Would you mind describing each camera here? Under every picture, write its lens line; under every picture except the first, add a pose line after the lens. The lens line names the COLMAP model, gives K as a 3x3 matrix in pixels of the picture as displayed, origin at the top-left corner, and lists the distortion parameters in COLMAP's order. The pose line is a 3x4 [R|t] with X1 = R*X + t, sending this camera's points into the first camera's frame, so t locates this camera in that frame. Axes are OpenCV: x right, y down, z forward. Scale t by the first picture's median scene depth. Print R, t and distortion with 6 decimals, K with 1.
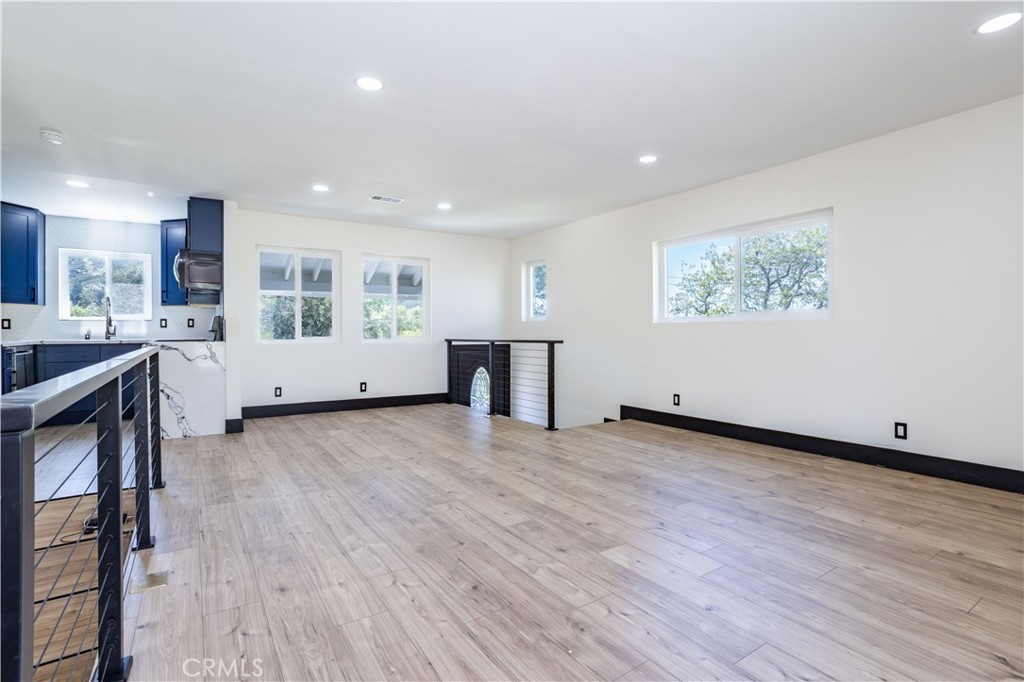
lens RADIAL K [[481.7, 0, 517.3], [0, 481.7, 341.0], [0, 0, 1]] dist [-0.007397, 0.002999]
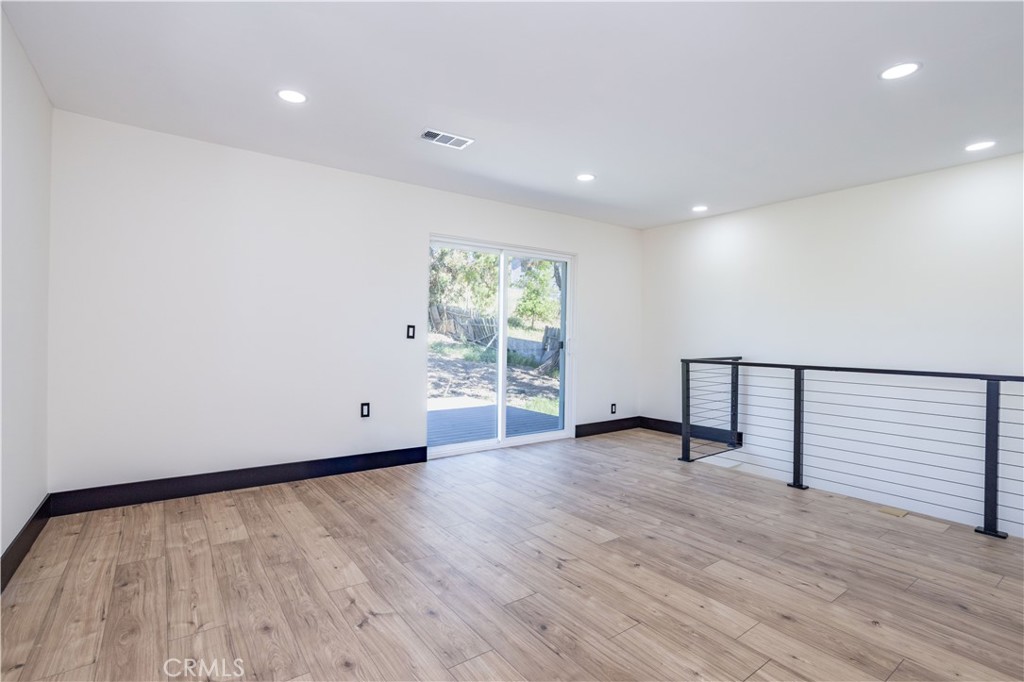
lens RADIAL K [[481.7, 0, 515.4], [0, 481.7, 341.3], [0, 0, 1]] dist [-0.007397, 0.002999]
pose [[-0.999101, -0.007290, -0.041770, 0.407614], [-0.008449, 0.999582, 0.027637, -0.074442], [0.041551, 0.027965, -0.998745, 1.822469]]
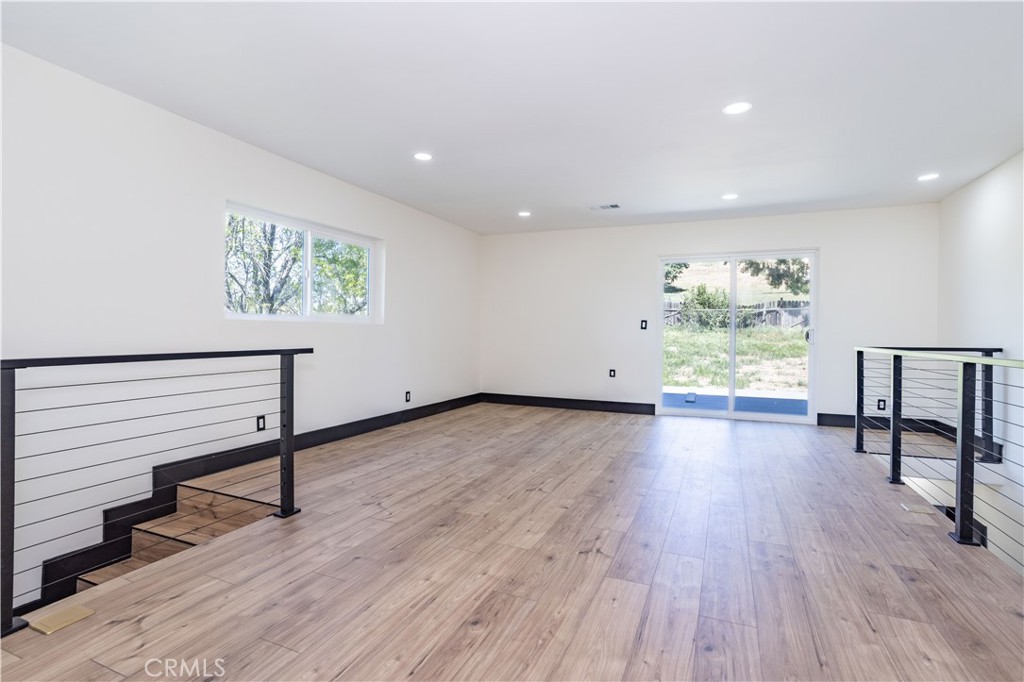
lens RADIAL K [[481.7, 0, 516.3], [0, 481.7, 335.8], [0, 0, 1]] dist [-0.007397, 0.002999]
pose [[-0.534525, -0.000509, 0.845153, -0.963171], [0.012585, 0.999884, 0.008562, -0.032495], [-0.845059, 0.015213, -0.534457, 1.999125]]
